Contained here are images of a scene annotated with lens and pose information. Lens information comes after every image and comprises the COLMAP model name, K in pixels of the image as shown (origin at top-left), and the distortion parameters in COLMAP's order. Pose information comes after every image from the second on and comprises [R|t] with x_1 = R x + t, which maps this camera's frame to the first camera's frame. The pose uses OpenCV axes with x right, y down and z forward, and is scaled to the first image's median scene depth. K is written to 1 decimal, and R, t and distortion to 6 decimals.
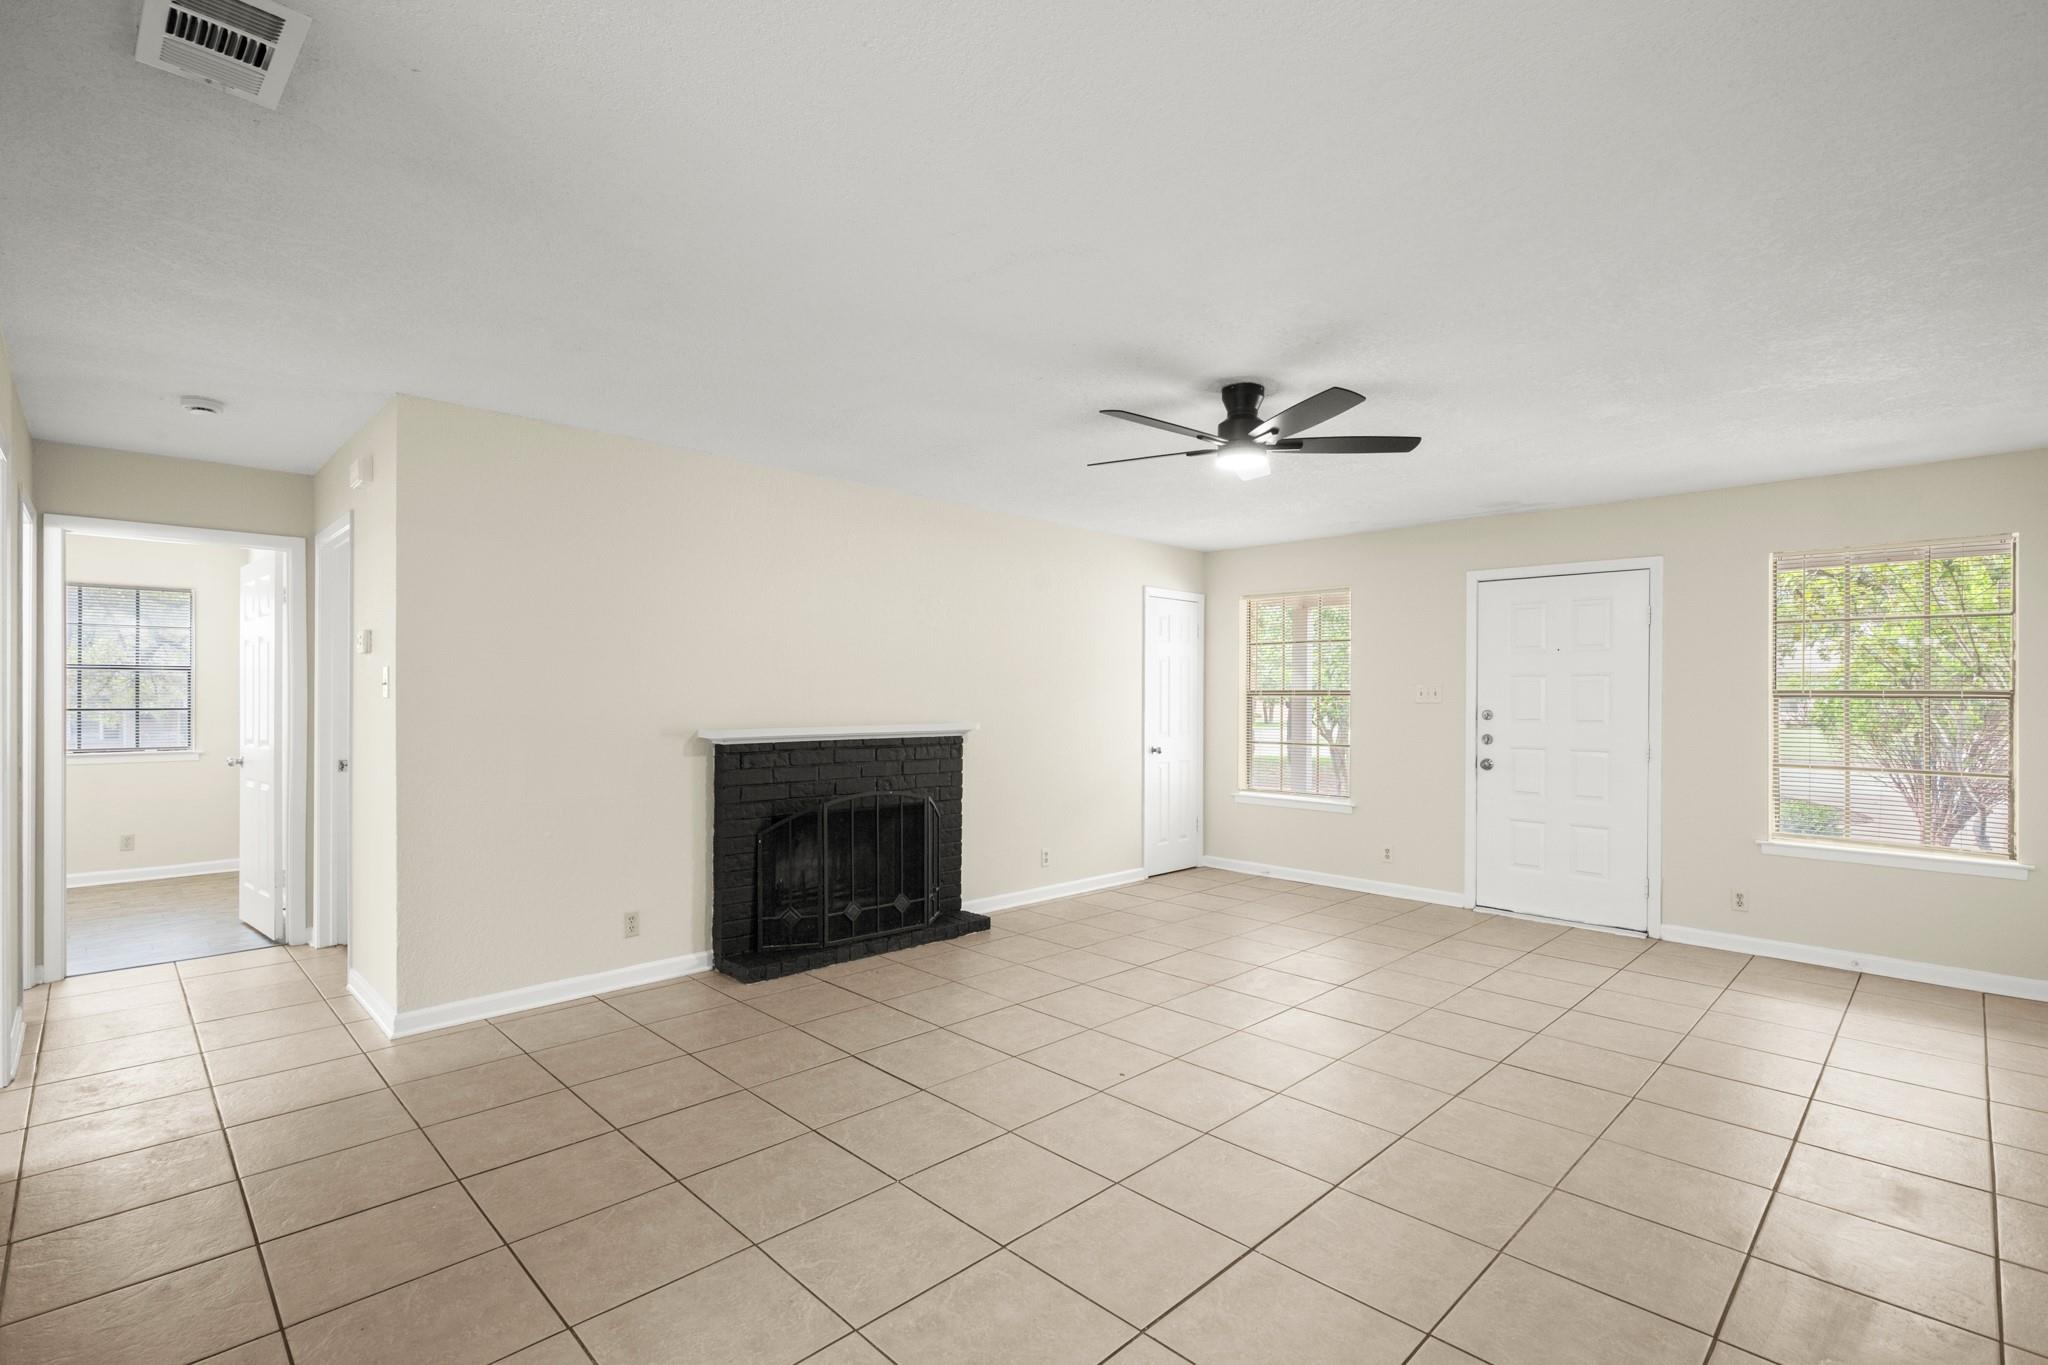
lens RADIAL K [[935.6, 0, 1037.4], [0, 935.6, 697.3], [0, 0, 1]] dist [0.004637, 0.000048]
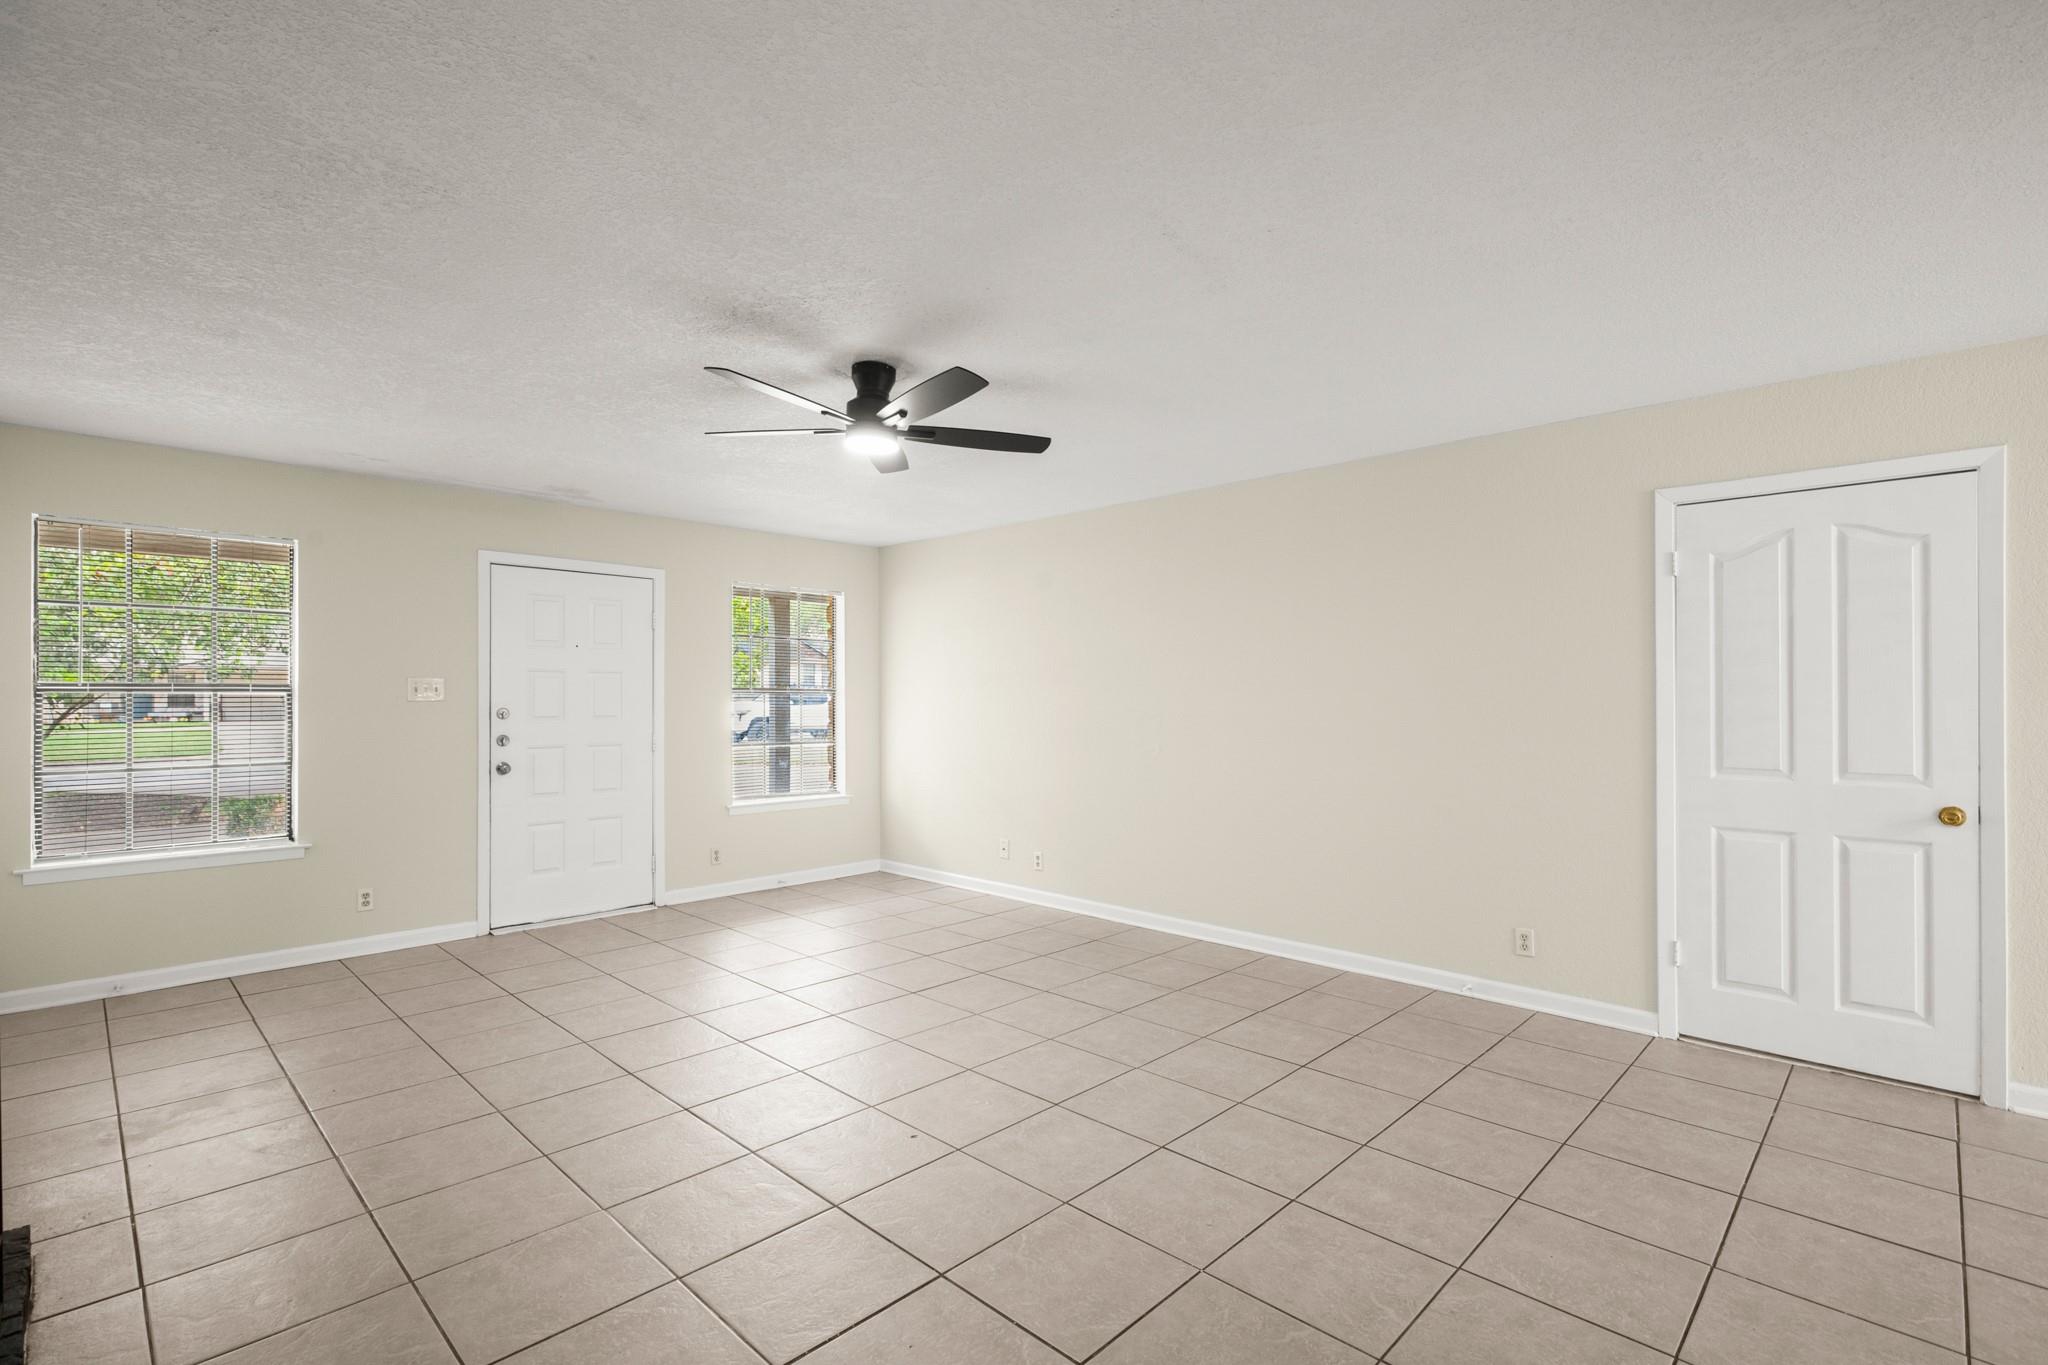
lens RADIAL K [[935.6, 0, 1037.4], [0, 935.6, 697.3], [0, 0, 1]] dist [0.004637, 0.000048]
pose [[-0.019673, -0.008362, 0.999772, -0.518481], [0.001720, 0.999963, 0.008397, -0.003960], [-0.999805, 0.001885, -0.019658, 0.612319]]
